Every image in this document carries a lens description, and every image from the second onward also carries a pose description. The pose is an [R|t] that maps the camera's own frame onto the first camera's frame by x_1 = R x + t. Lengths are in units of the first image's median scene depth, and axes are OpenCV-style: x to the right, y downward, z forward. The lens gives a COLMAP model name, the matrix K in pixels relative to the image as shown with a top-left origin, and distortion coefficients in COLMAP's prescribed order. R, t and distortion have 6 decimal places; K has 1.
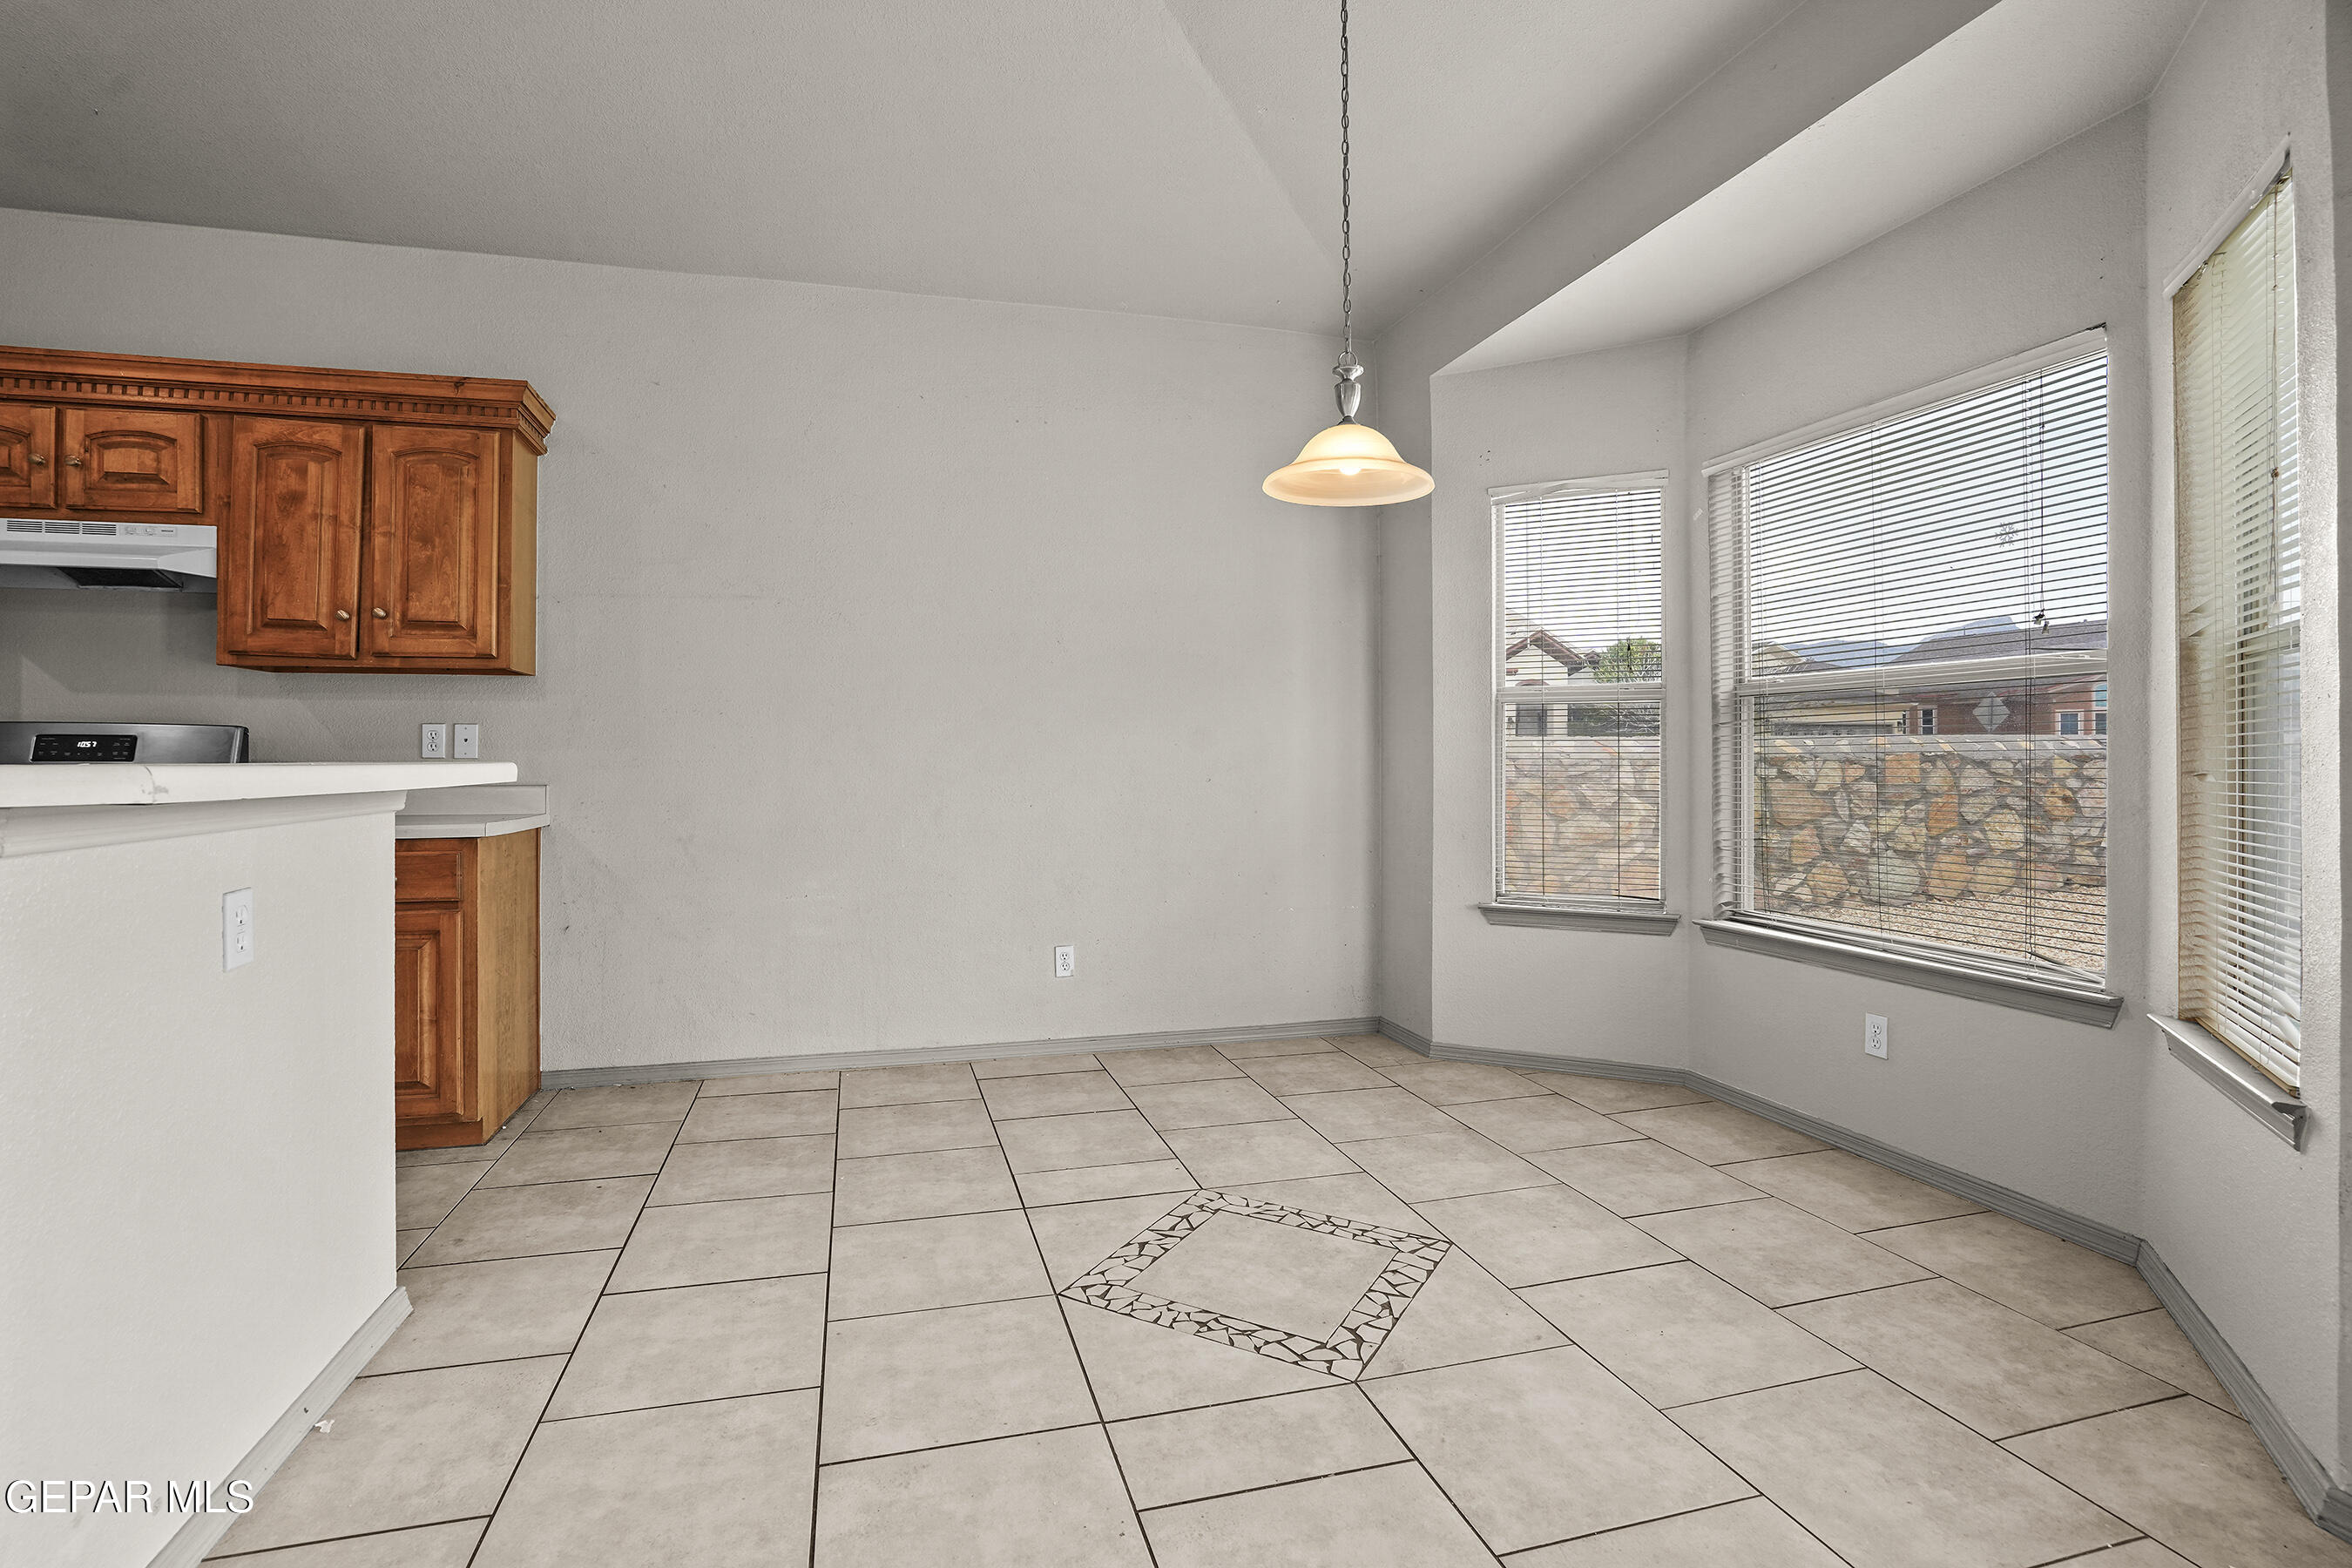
lens RADIAL K [[1099.2, 0, 1133.0], [0, 1099.2, 761.5], [0, 0, 1]] dist [-0.033954, 0.014629]
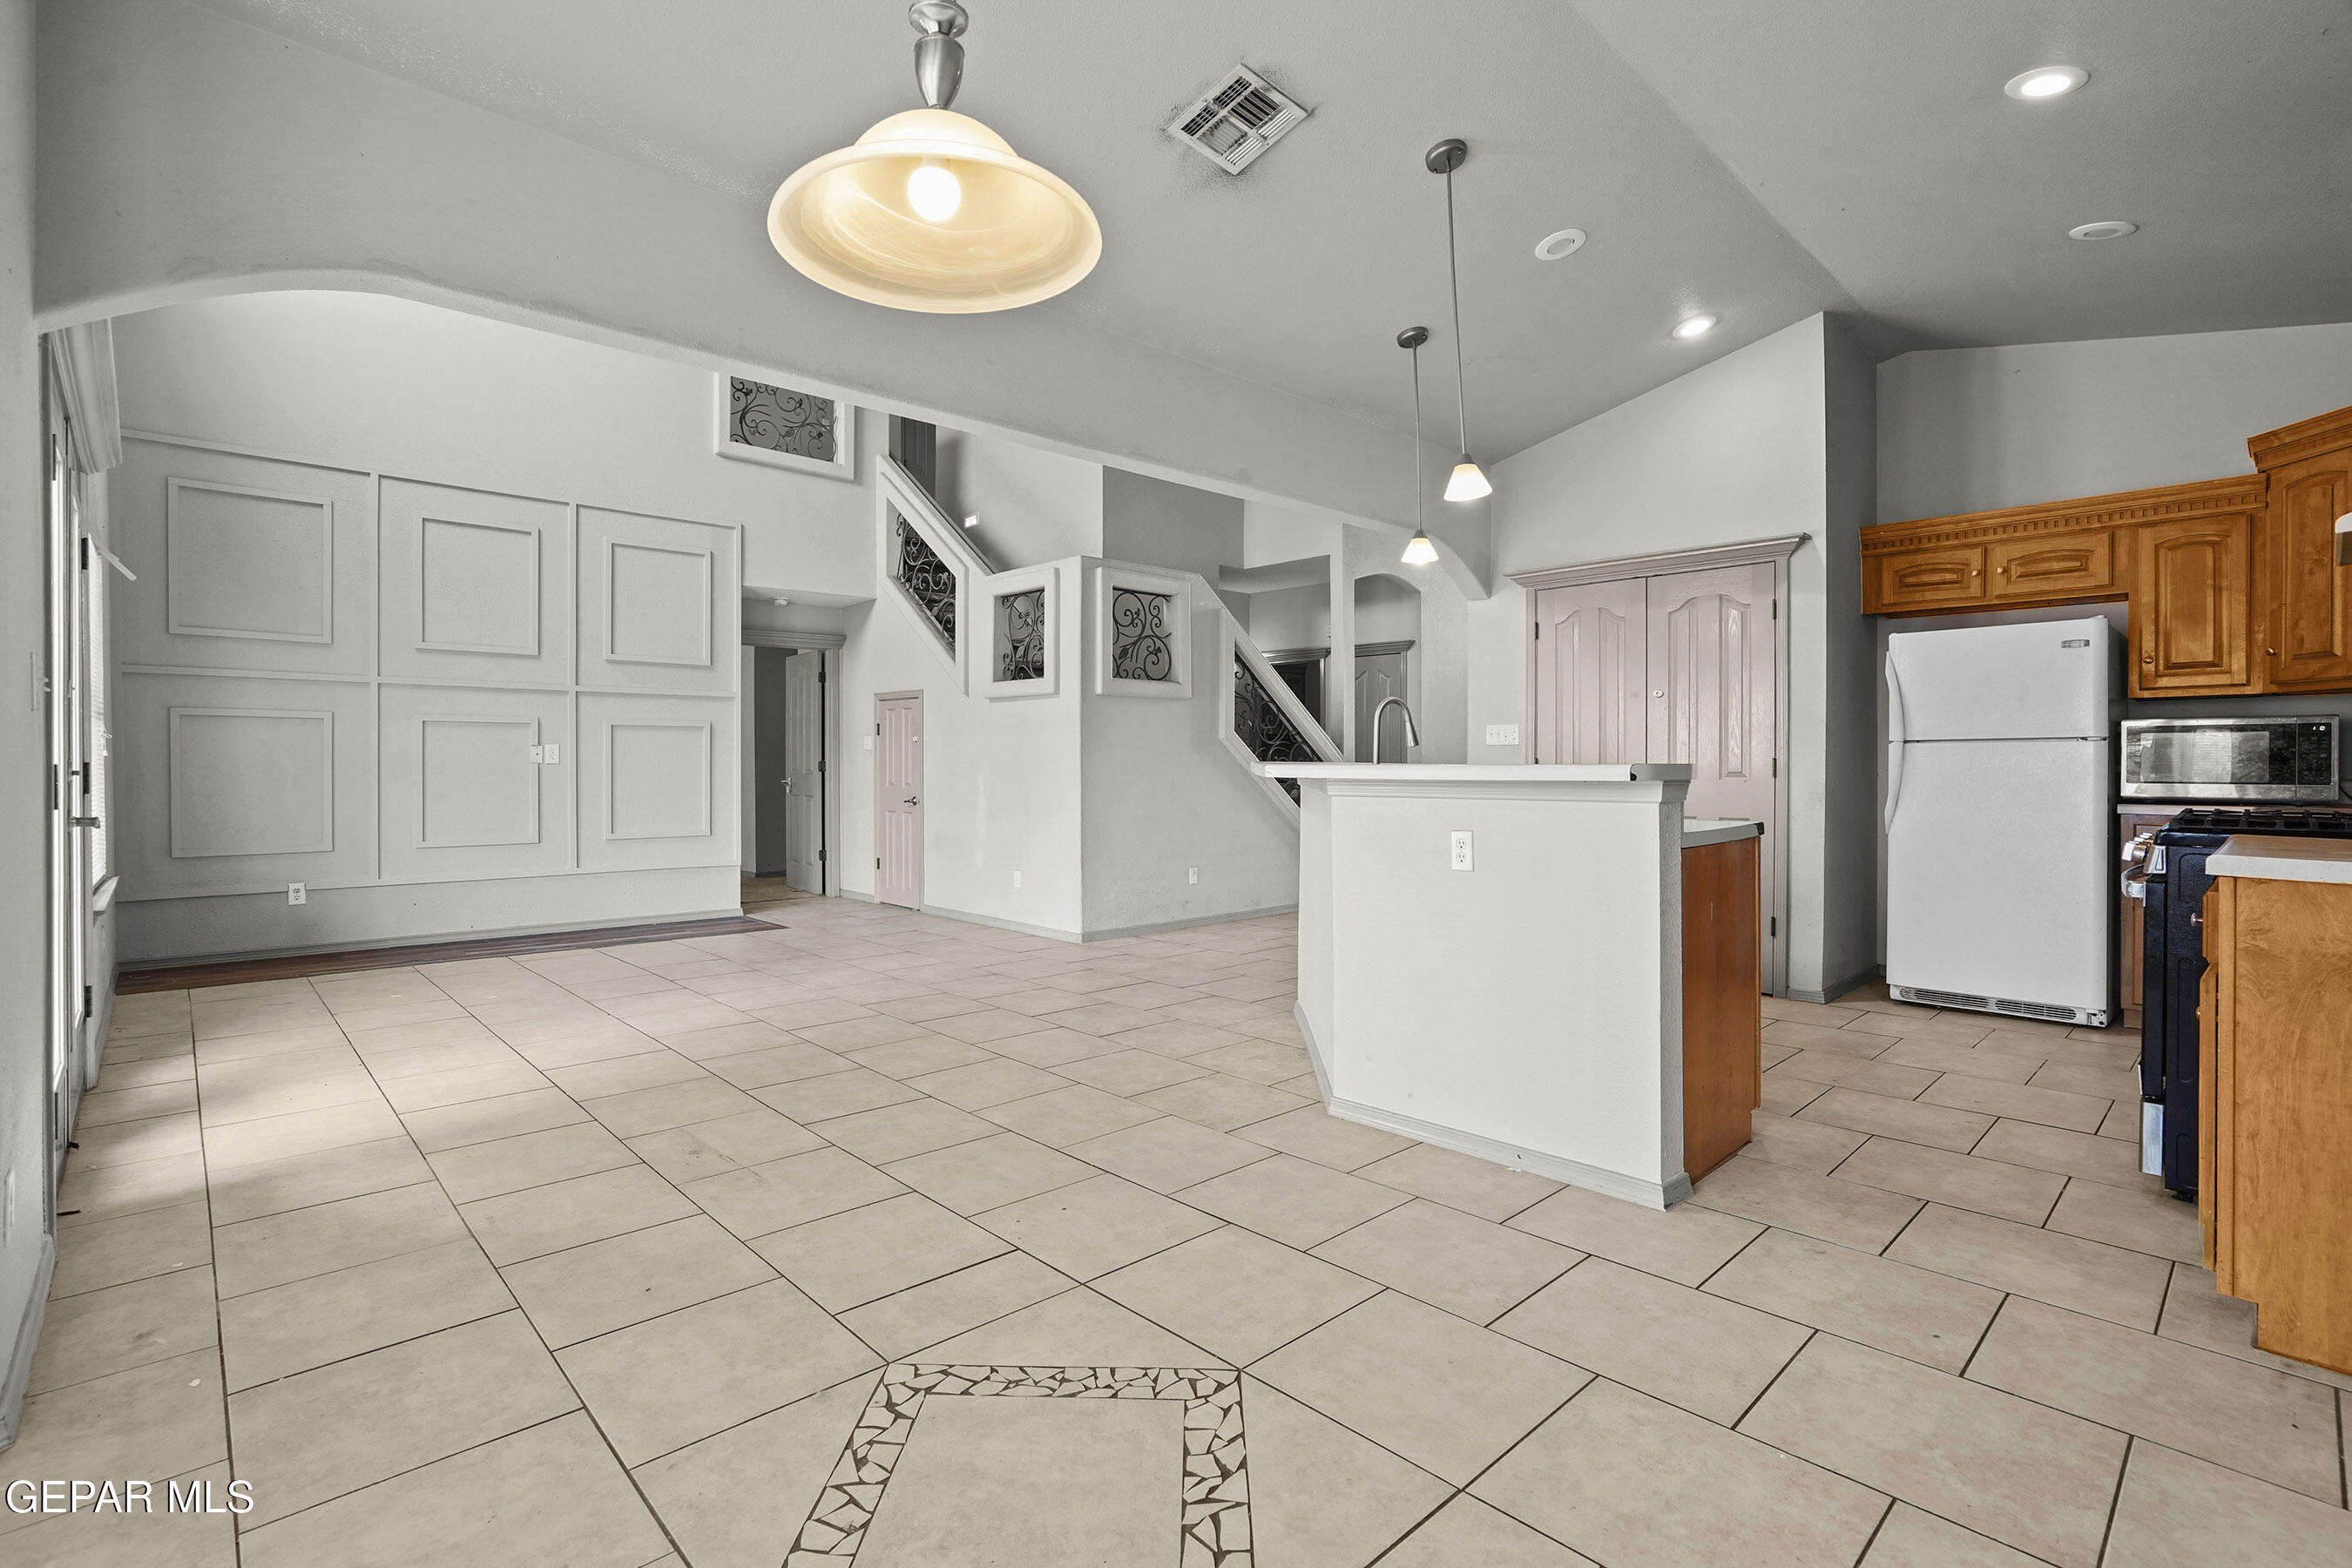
lens RADIAL K [[1099.2, 0, 1161.2], [0, 1099.2, 761.9], [0, 0, 1]] dist [-0.033954, 0.014629]
pose [[-0.874001, -0.001146, -0.485923, 0.298717], [-0.000601, 0.999999, -0.001277, 0.001182], [0.485924, -0.000824, -0.874000, 1.260160]]
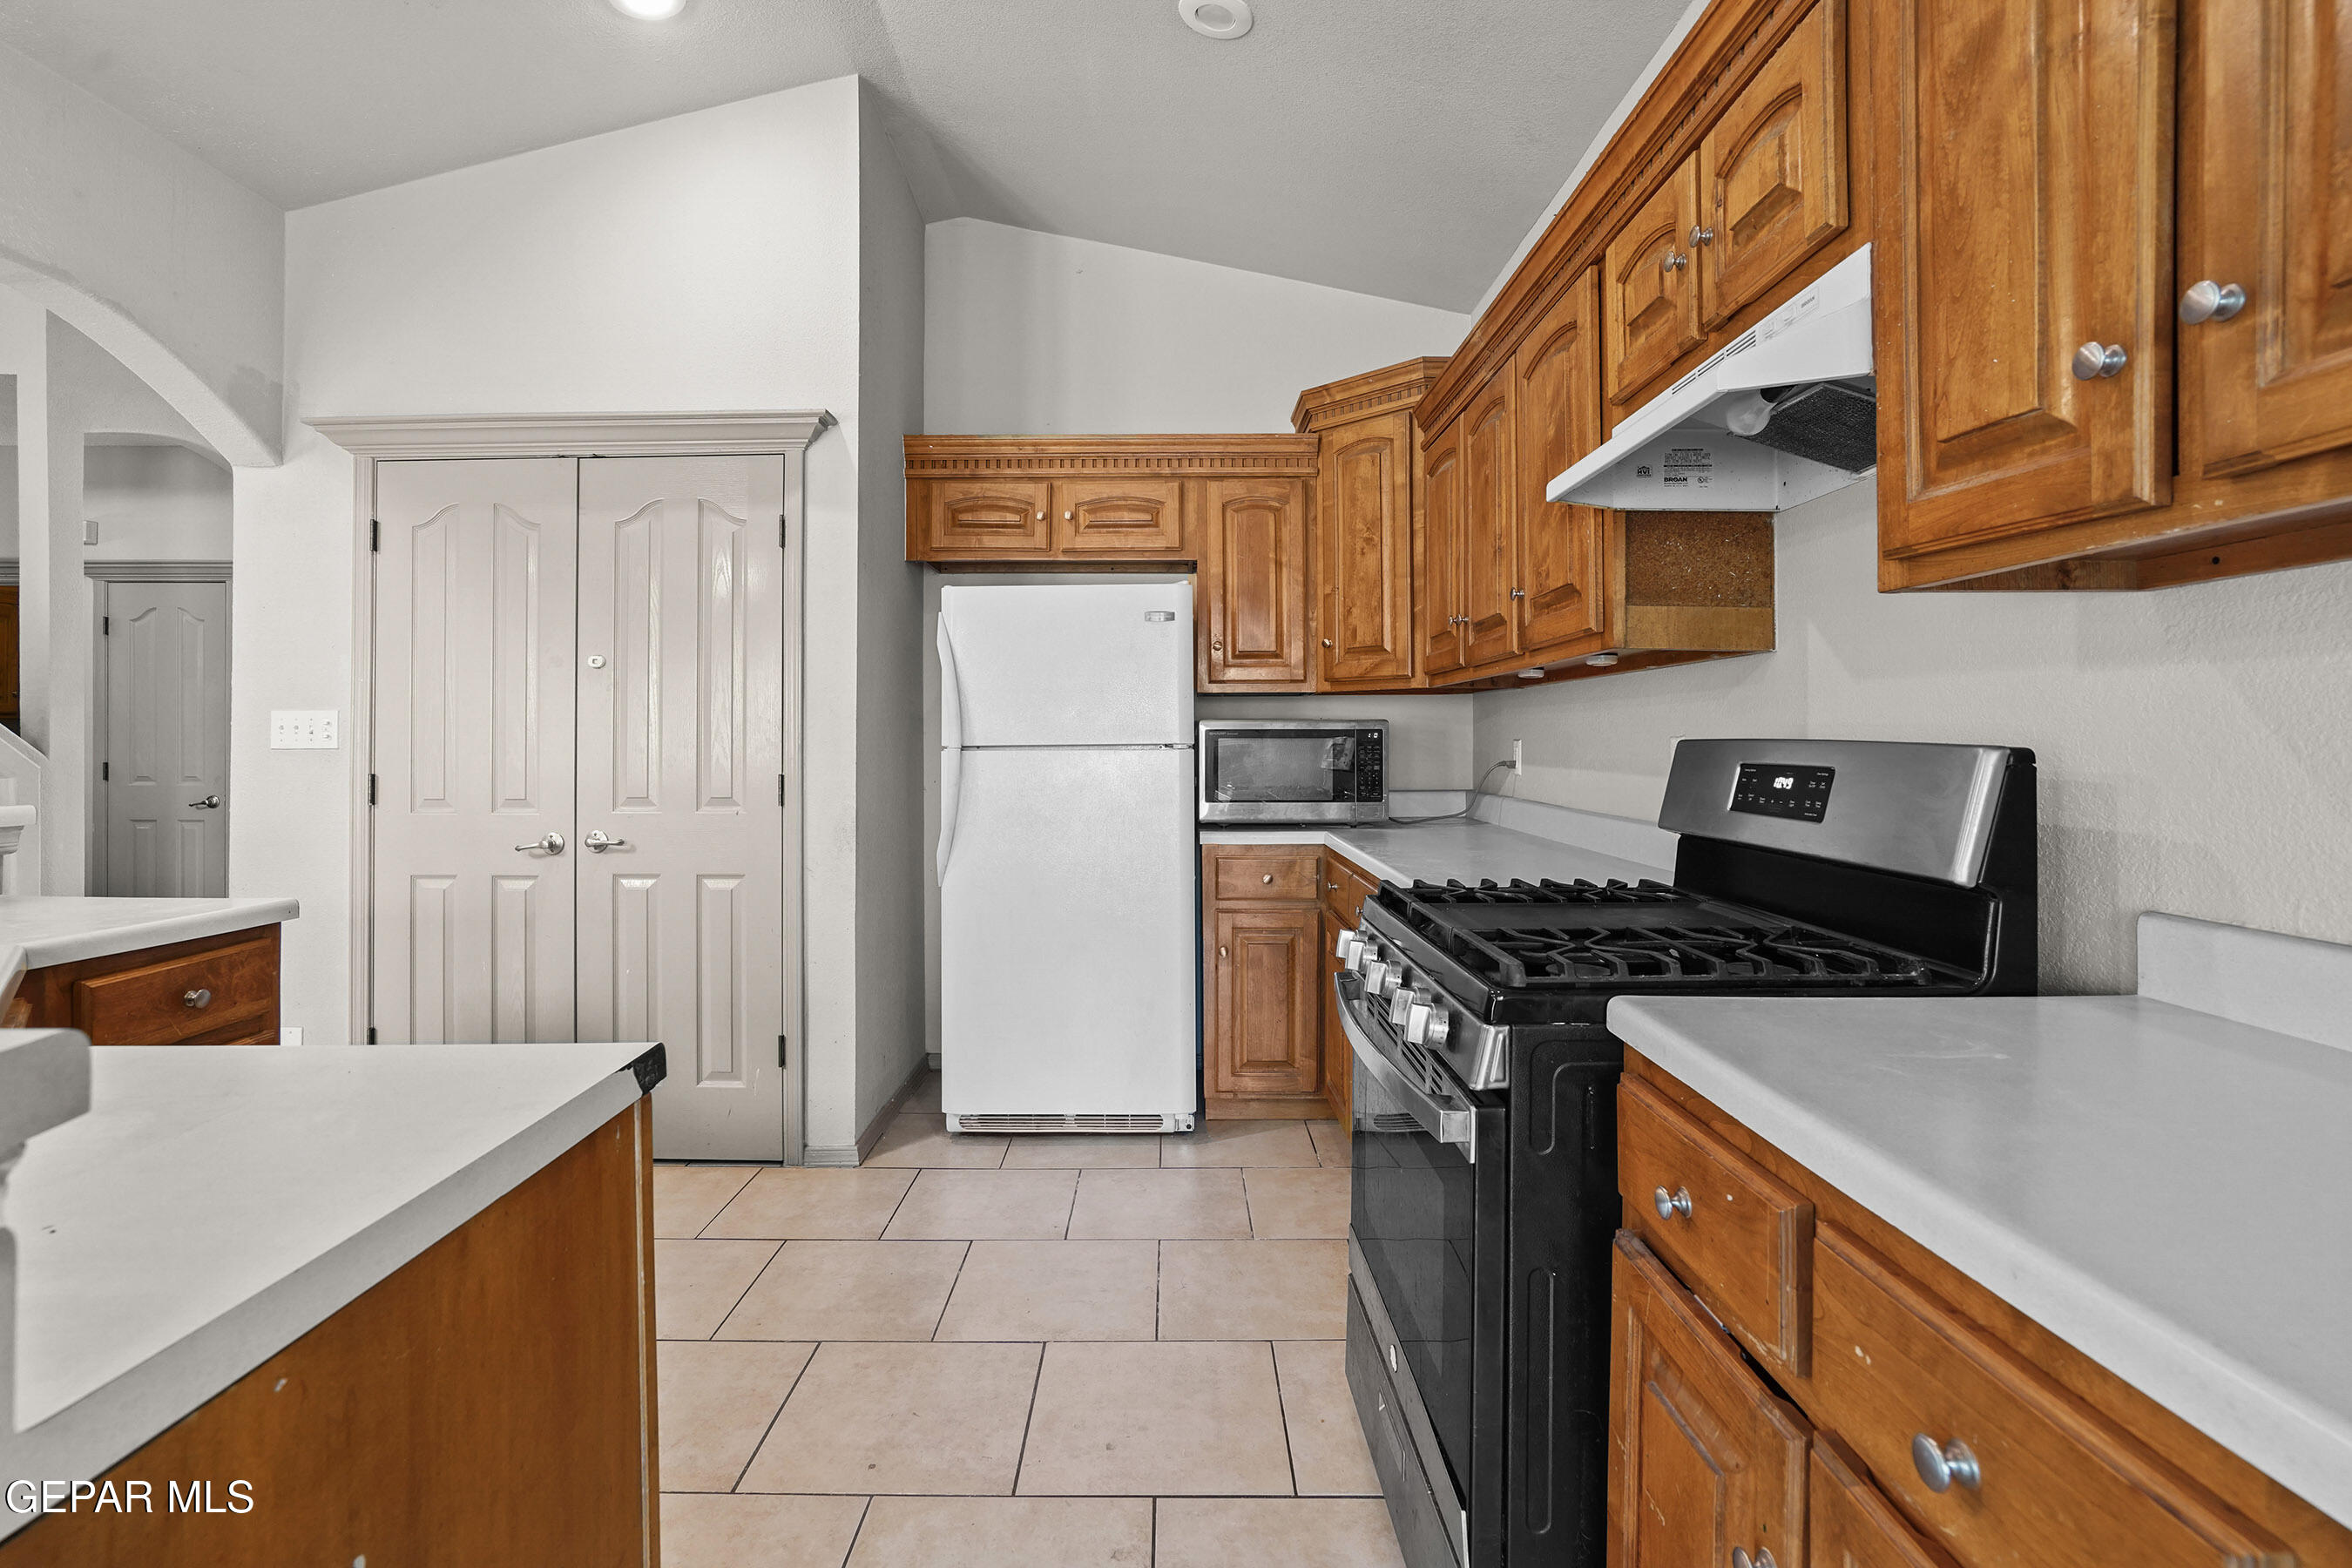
lens RADIAL K [[1099.2, 0, 1154.8], [0, 1099.2, 741.0], [0, 0, 1]] dist [-0.033954, 0.014629]
pose [[-0.257653, 0.002493, -0.966234, -0.410808], [0.002912, 0.999994, 0.001804, -0.038314], [0.966233, -0.002349, -0.257659, 0.872665]]
